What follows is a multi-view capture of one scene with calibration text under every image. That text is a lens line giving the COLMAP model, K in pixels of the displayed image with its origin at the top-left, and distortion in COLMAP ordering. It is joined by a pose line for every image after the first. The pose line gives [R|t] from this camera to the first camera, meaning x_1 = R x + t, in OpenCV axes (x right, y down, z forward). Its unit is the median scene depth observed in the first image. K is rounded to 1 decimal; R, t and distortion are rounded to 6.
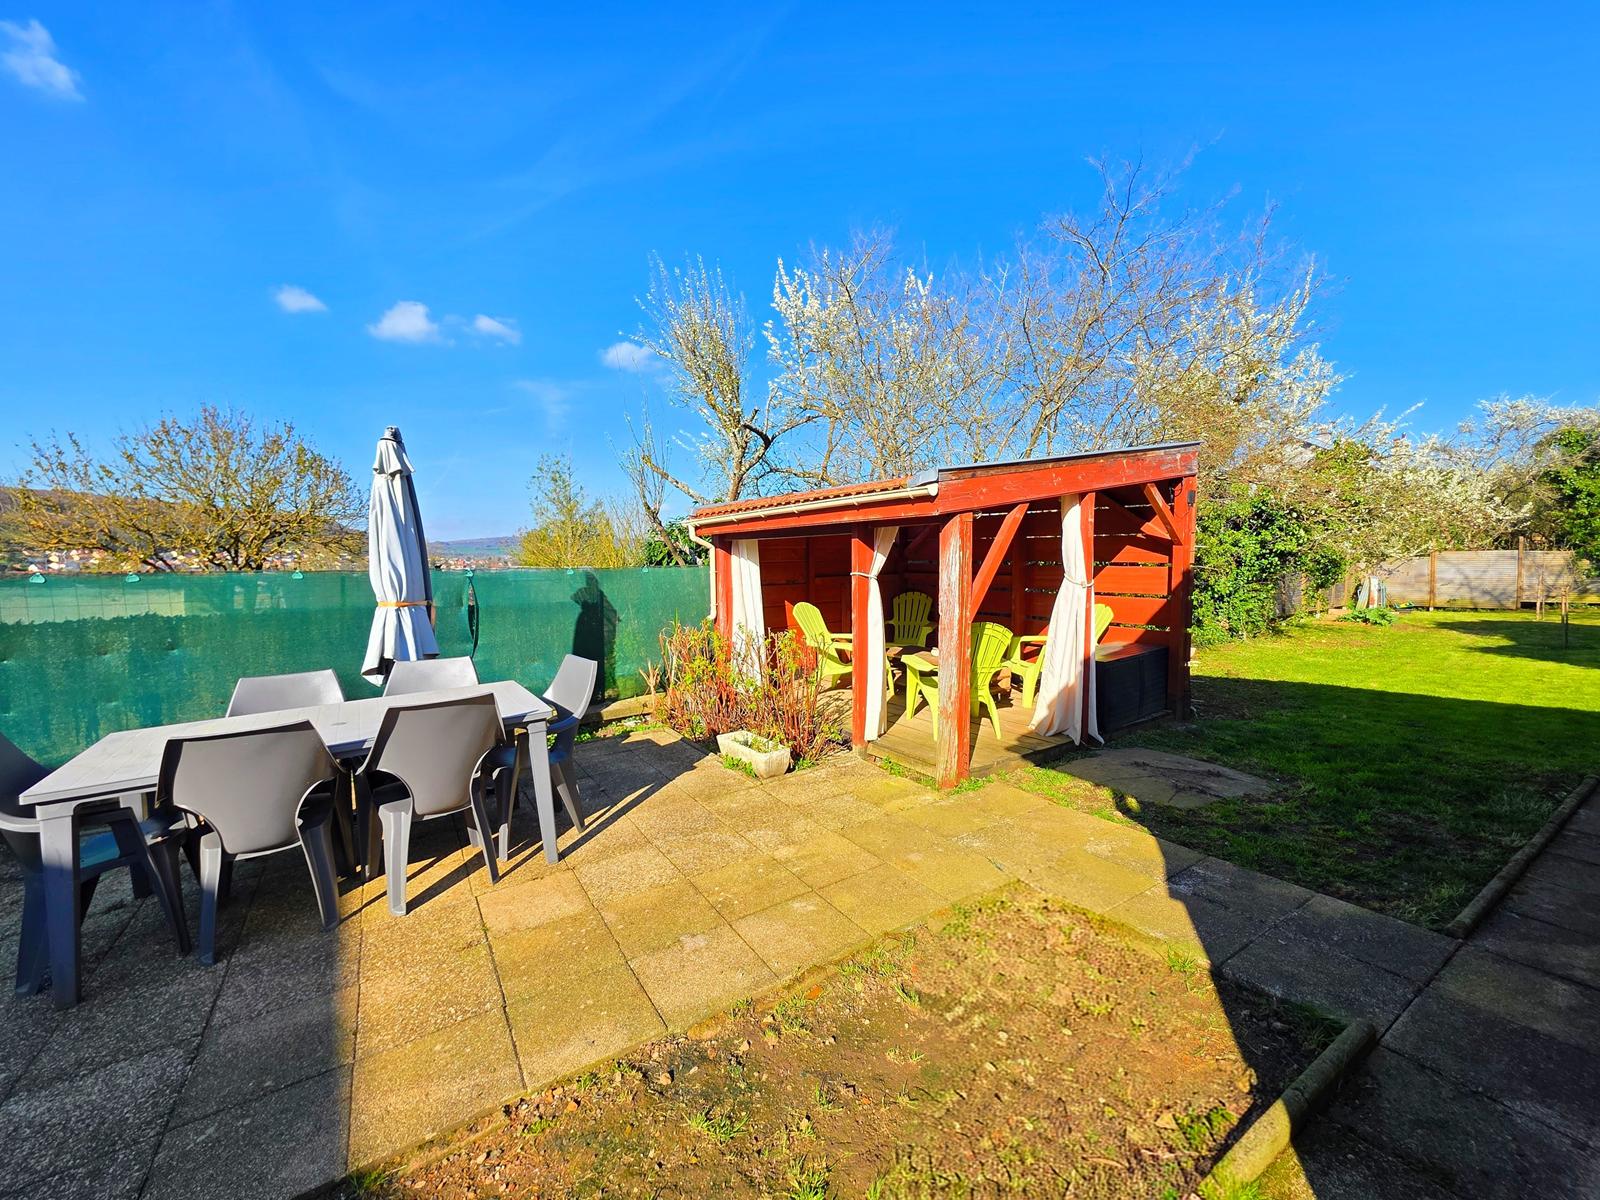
lens RADIAL K [[638.4, 0, 801.6], [0, 638.4, 603.3], [0, 0, 1]] dist [0.000746, 0.000432]
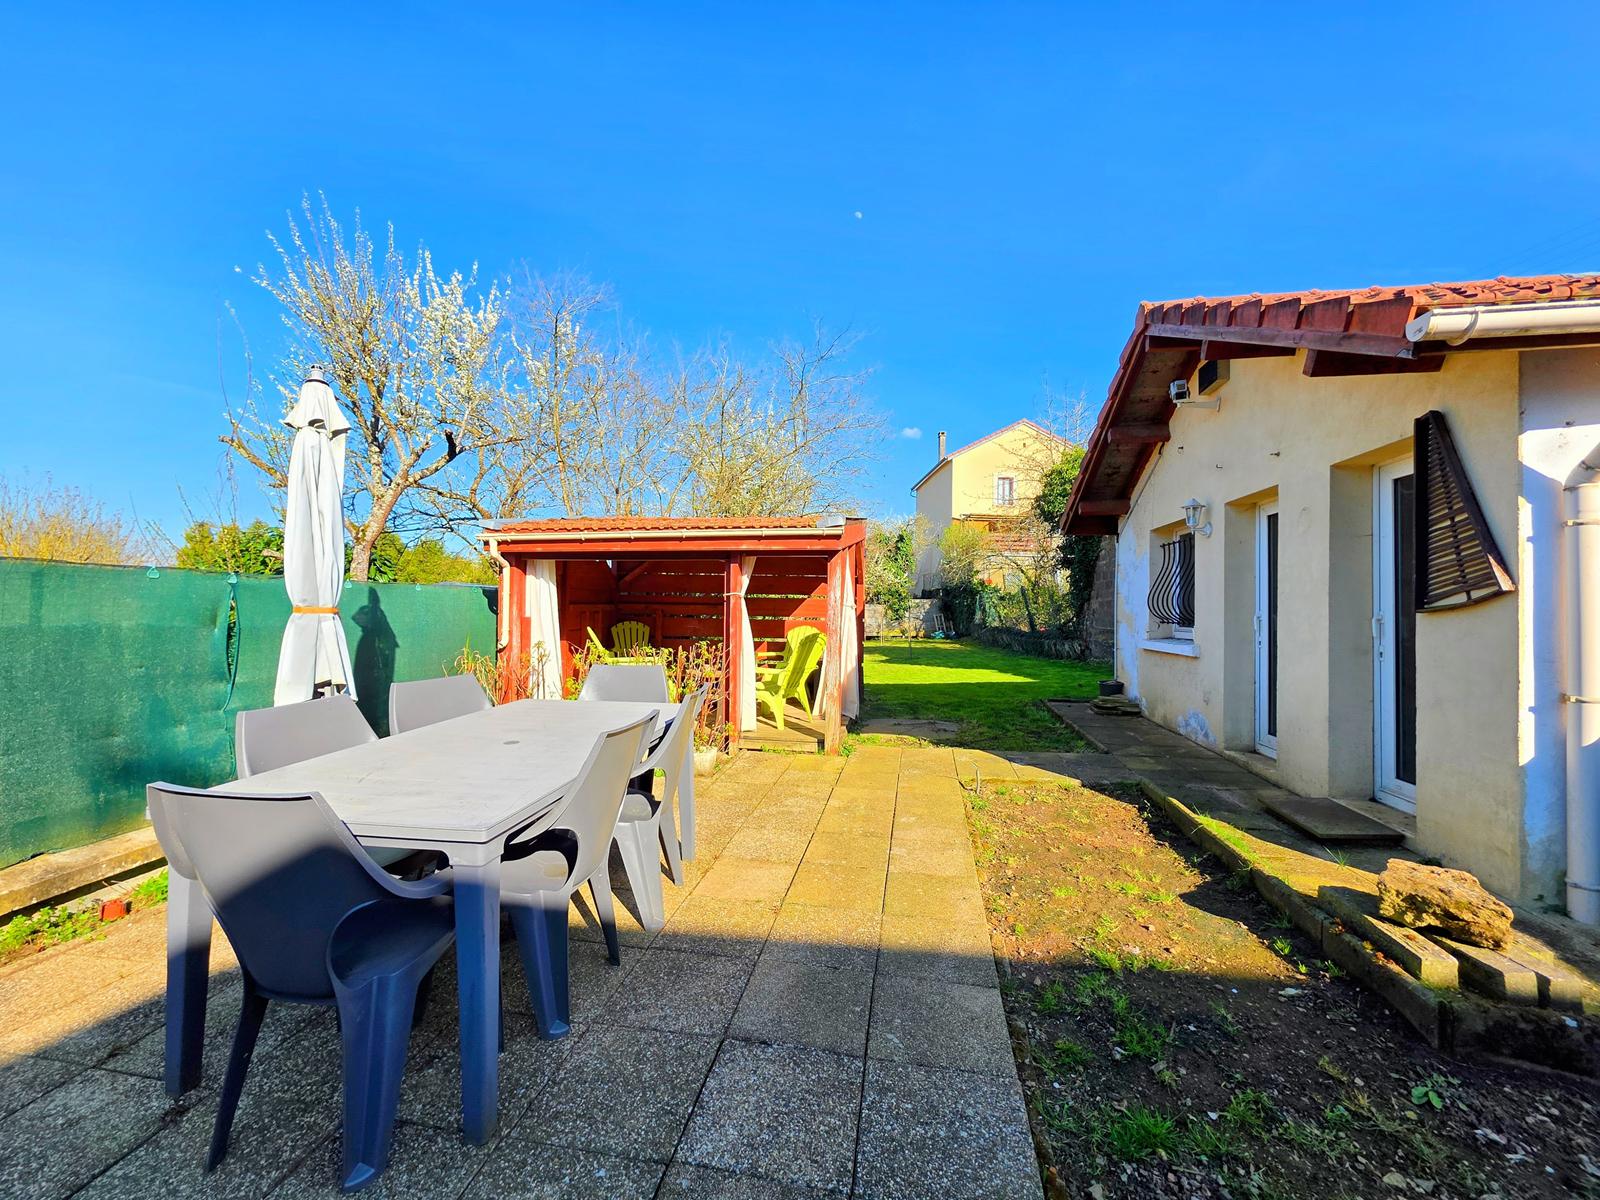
lens RADIAL K [[638.4, 0, 802.6], [0, 638.4, 595.8], [0, 0, 1]] dist [0.000746, 0.000432]
pose [[0.680998, 0.029832, 0.731678, -0.665924], [0.035780, 0.996621, -0.073936, 0.047589], [-0.731411, 0.076530, 0.677629, 0.104873]]
